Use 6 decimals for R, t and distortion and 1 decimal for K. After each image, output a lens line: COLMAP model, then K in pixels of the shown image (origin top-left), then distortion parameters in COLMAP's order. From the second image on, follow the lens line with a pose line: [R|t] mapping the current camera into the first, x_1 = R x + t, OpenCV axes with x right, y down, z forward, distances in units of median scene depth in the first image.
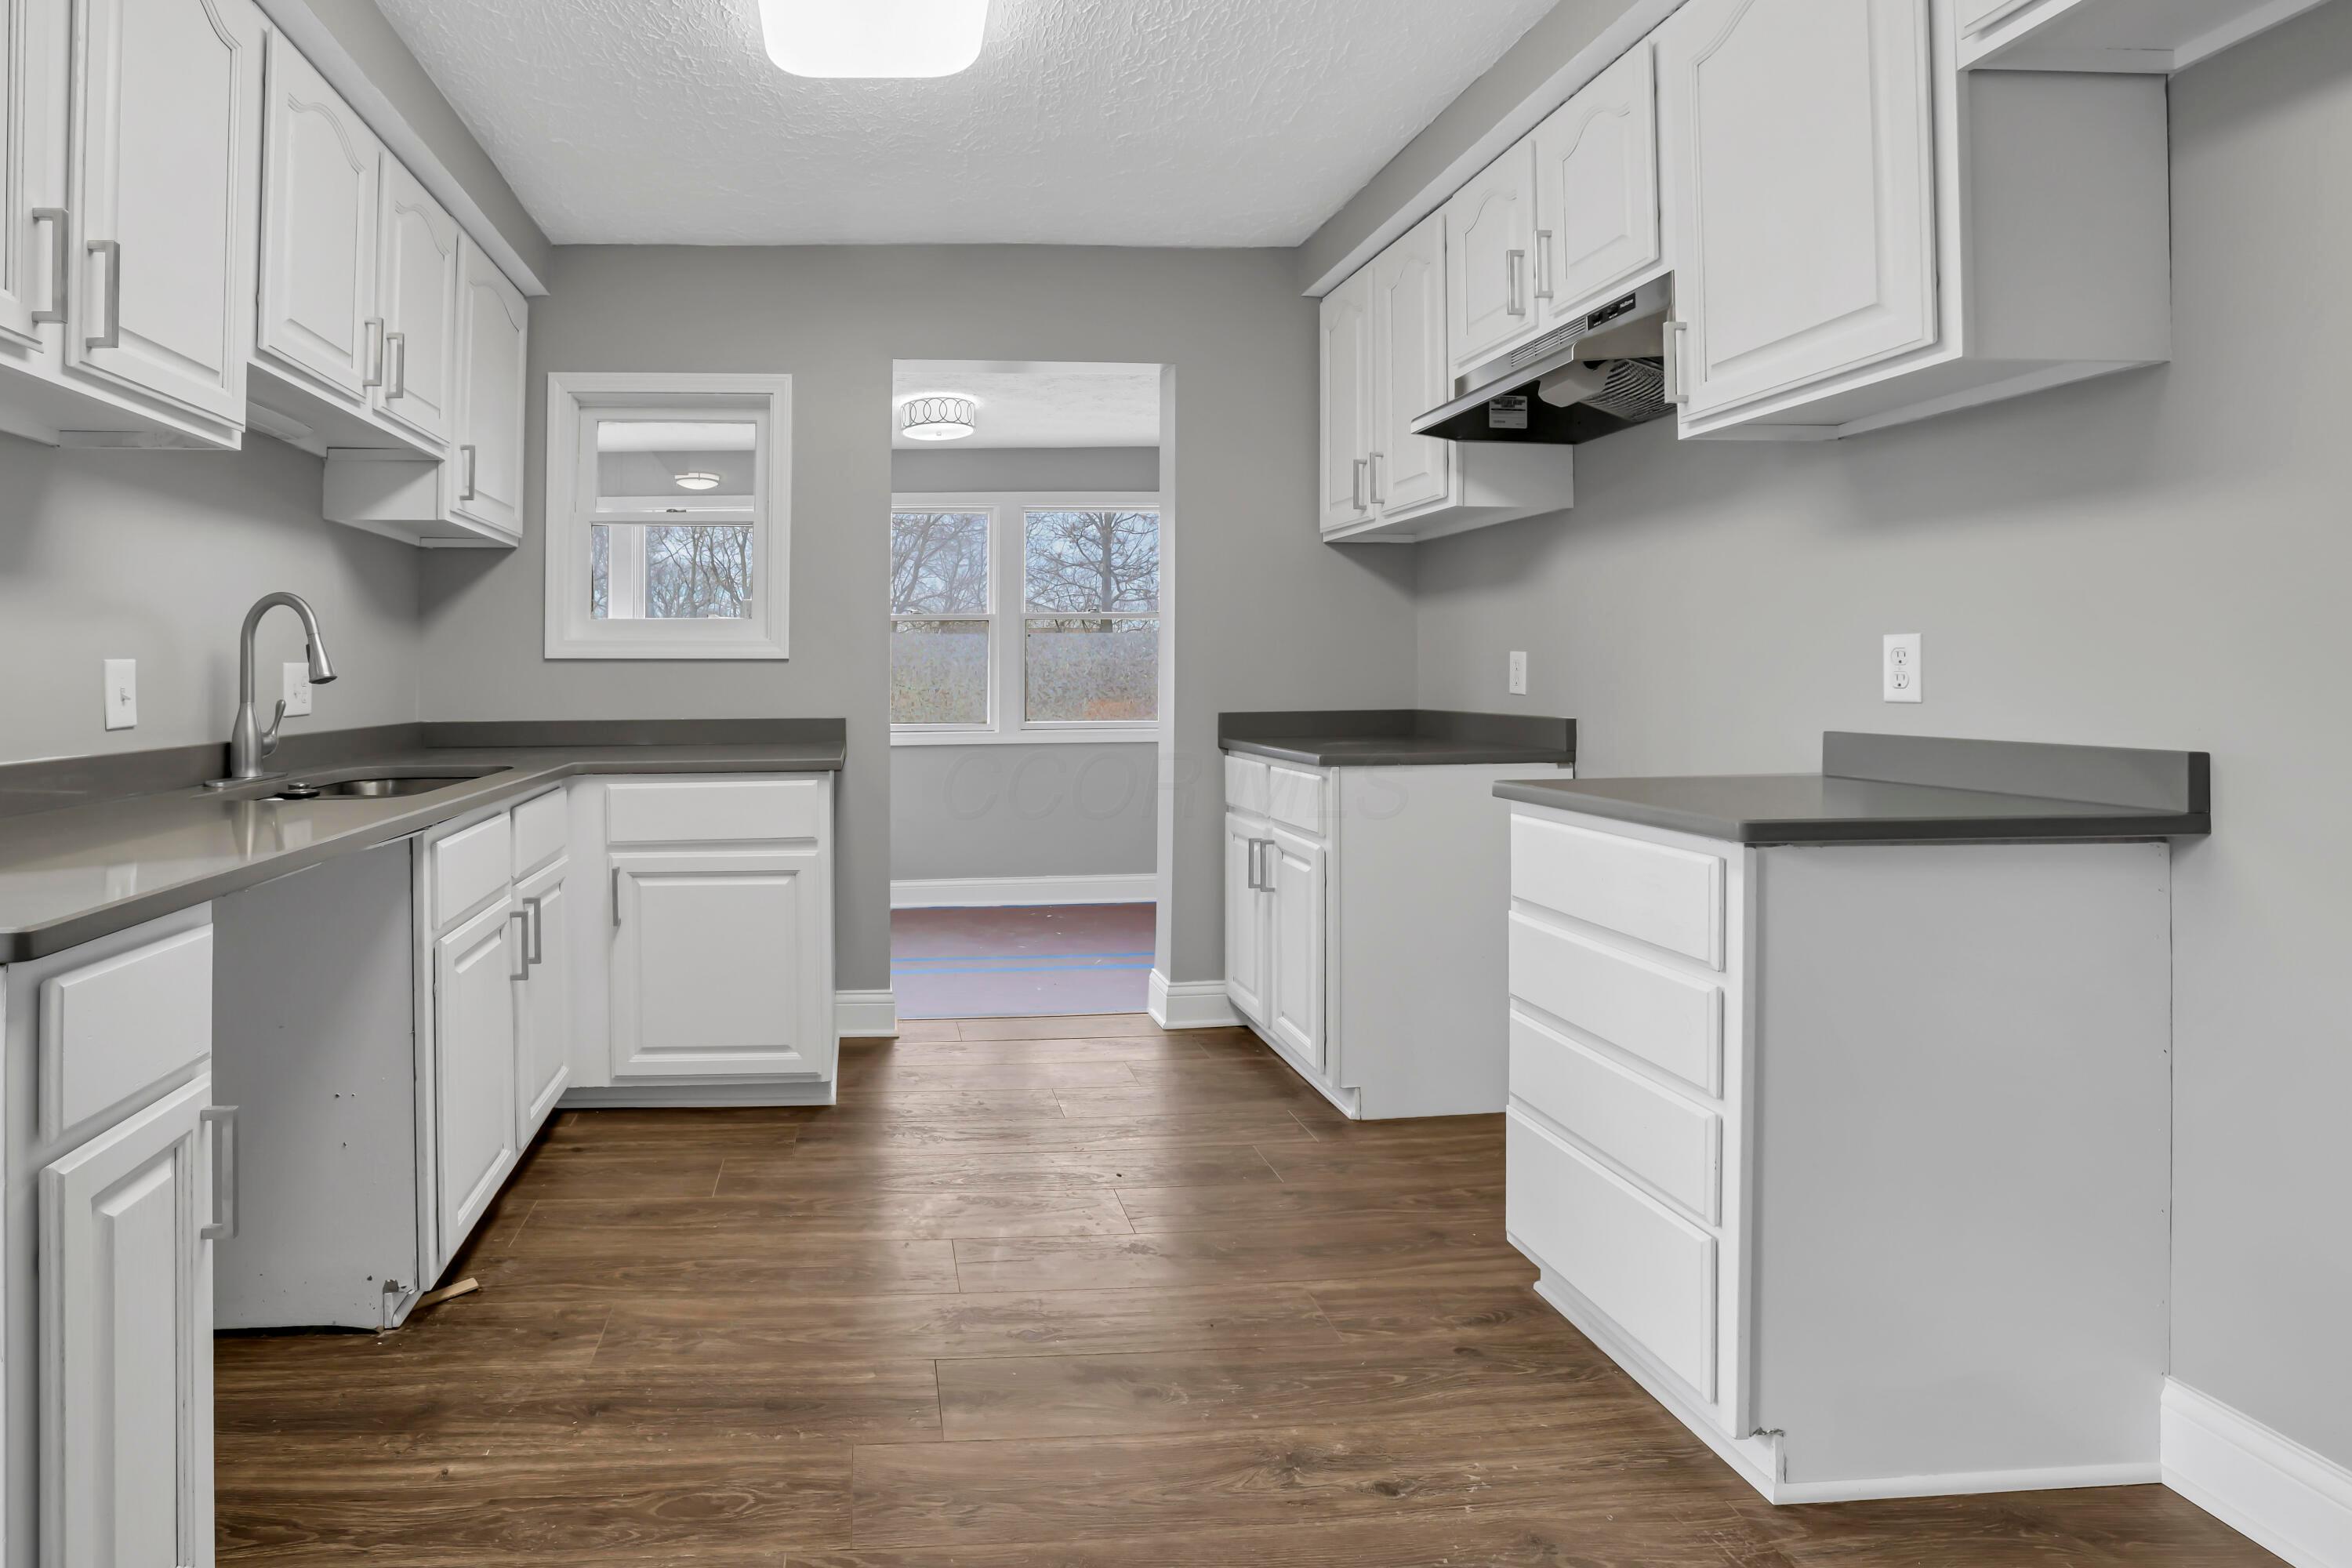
lens RADIAL K [[1137.0, 0, 924.1], [0, 1137.0, 651.9], [0, 0, 1]] dist [-0.025257, 0.000192]
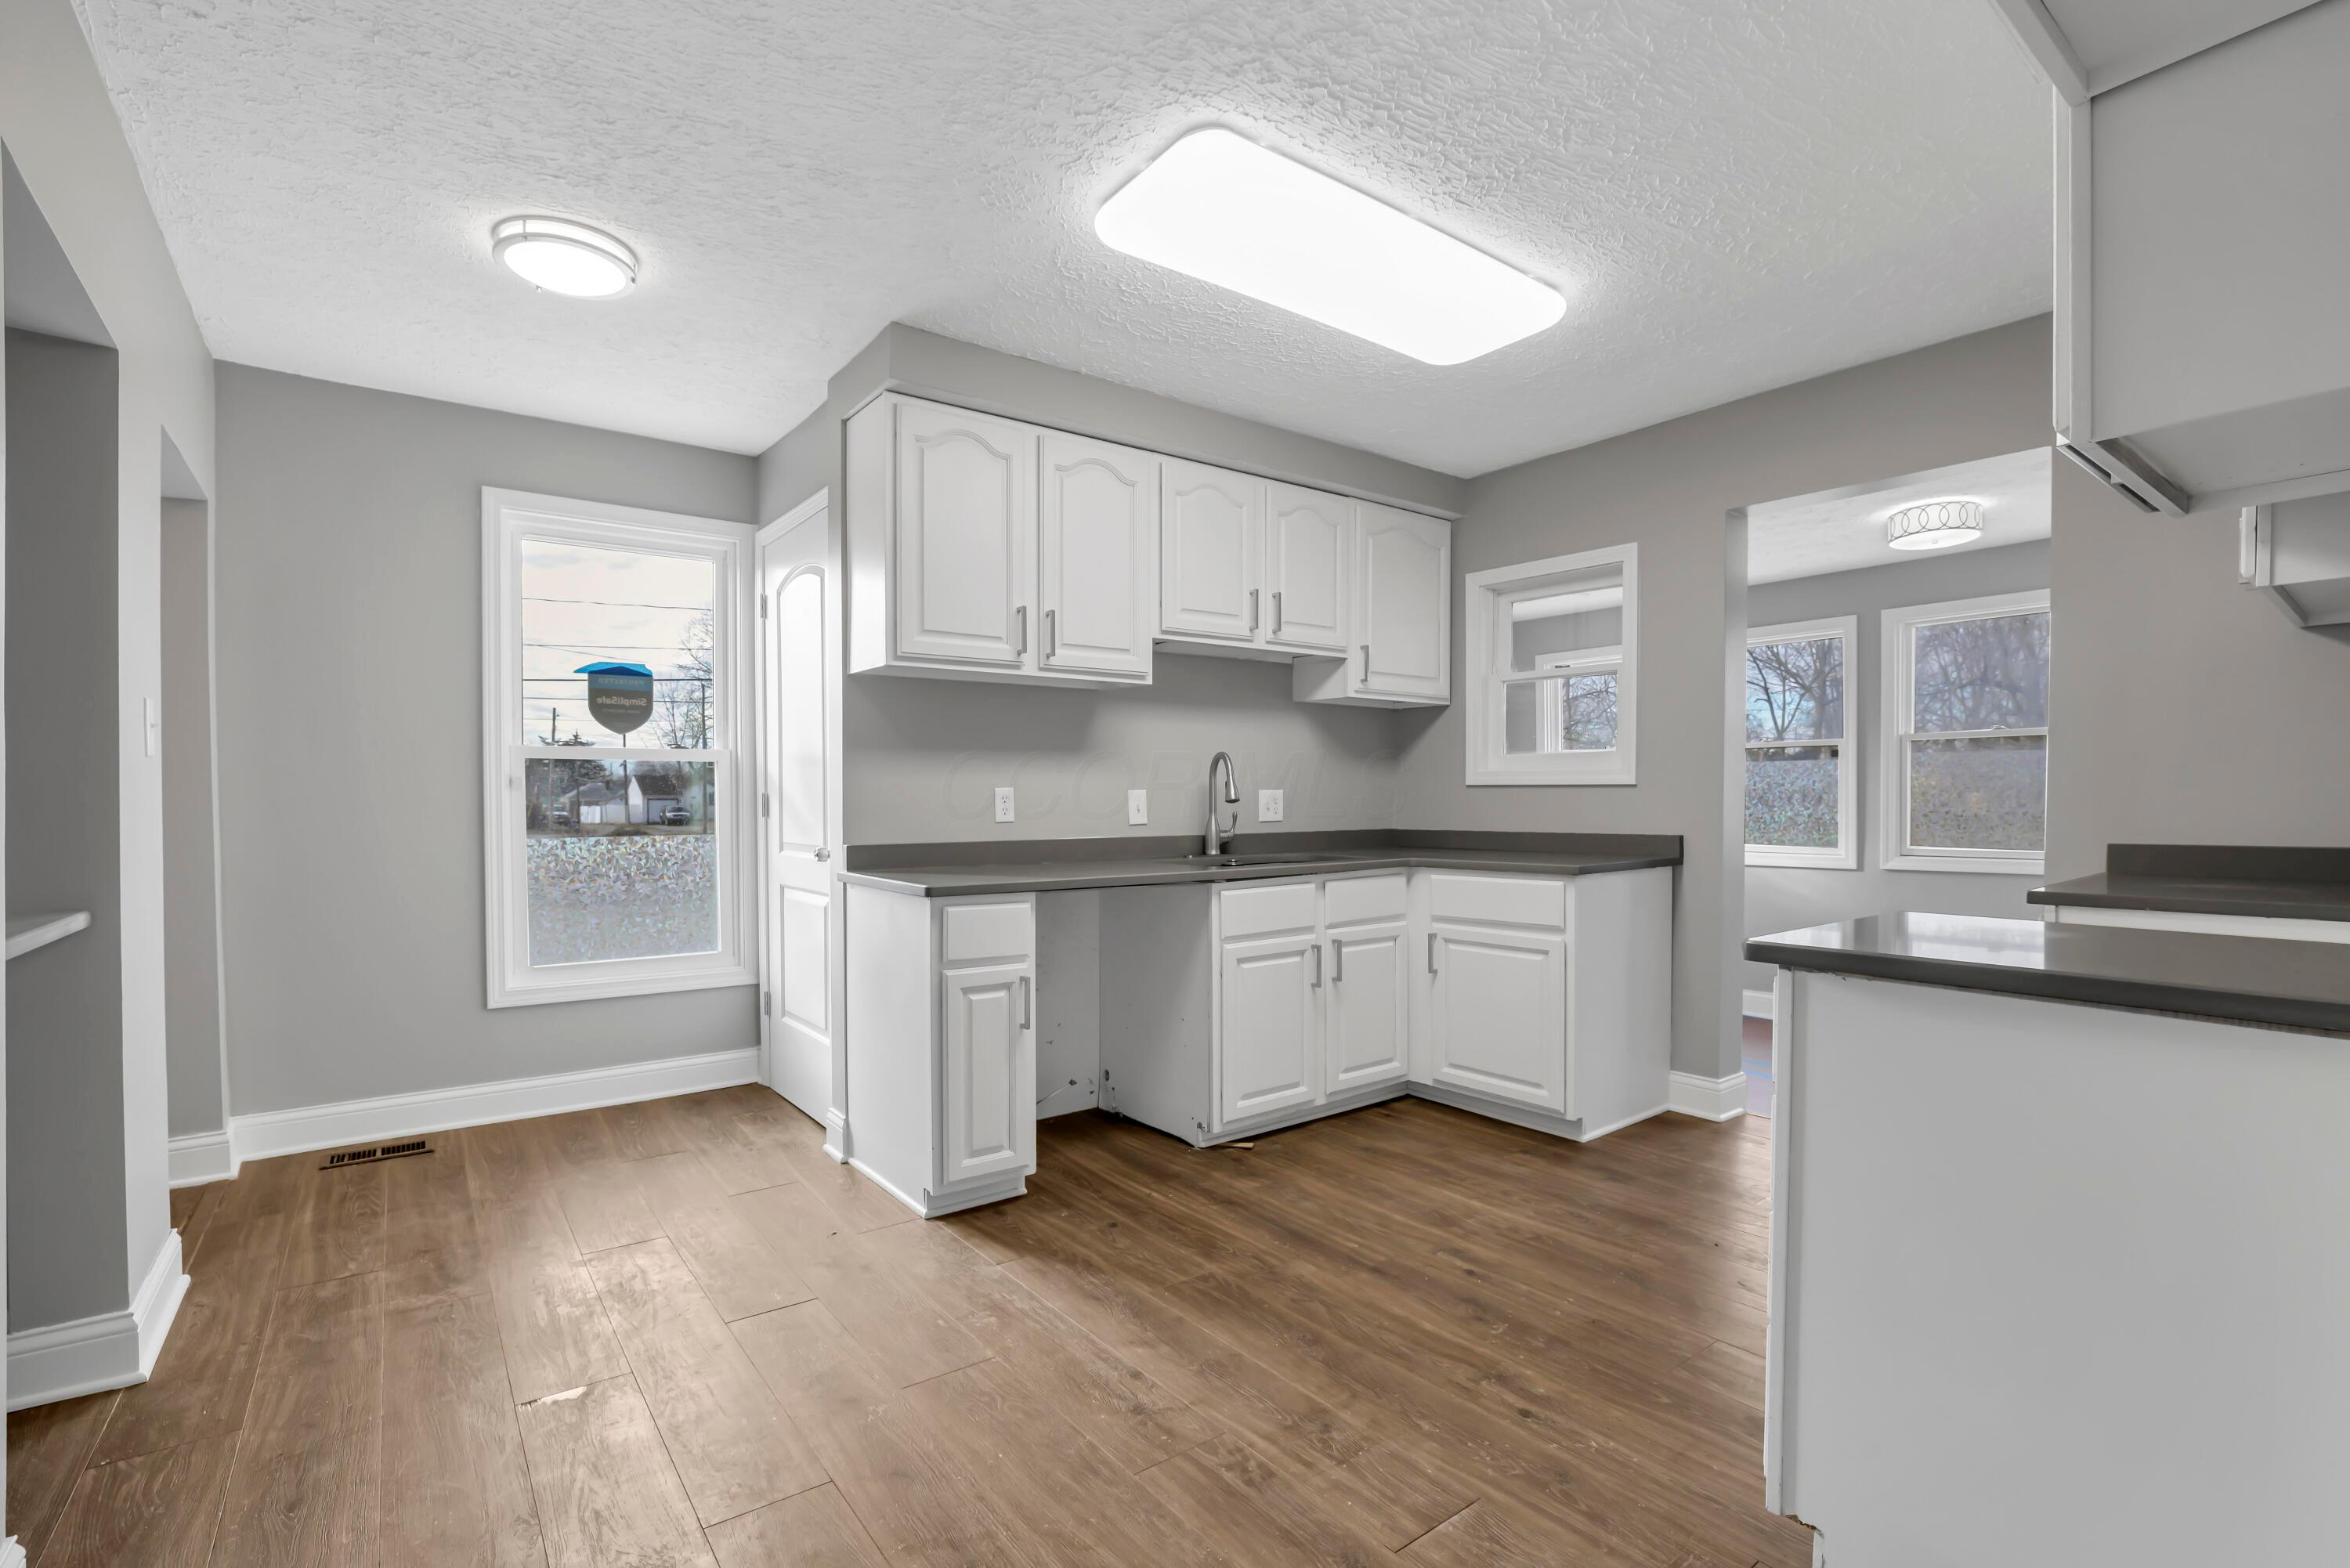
lens RADIAL K [[1071.4, 0, 1188.2], [0, 1071.4, 785.5], [0, 0, 1]] dist [-0.037002, 0.011521]
pose [[0.579208, -0.004539, -0.815167, 0.790336], [0.016927, 0.999836, 0.006460, -0.011434], [0.815004, -0.017540, 0.579190, -0.032546]]
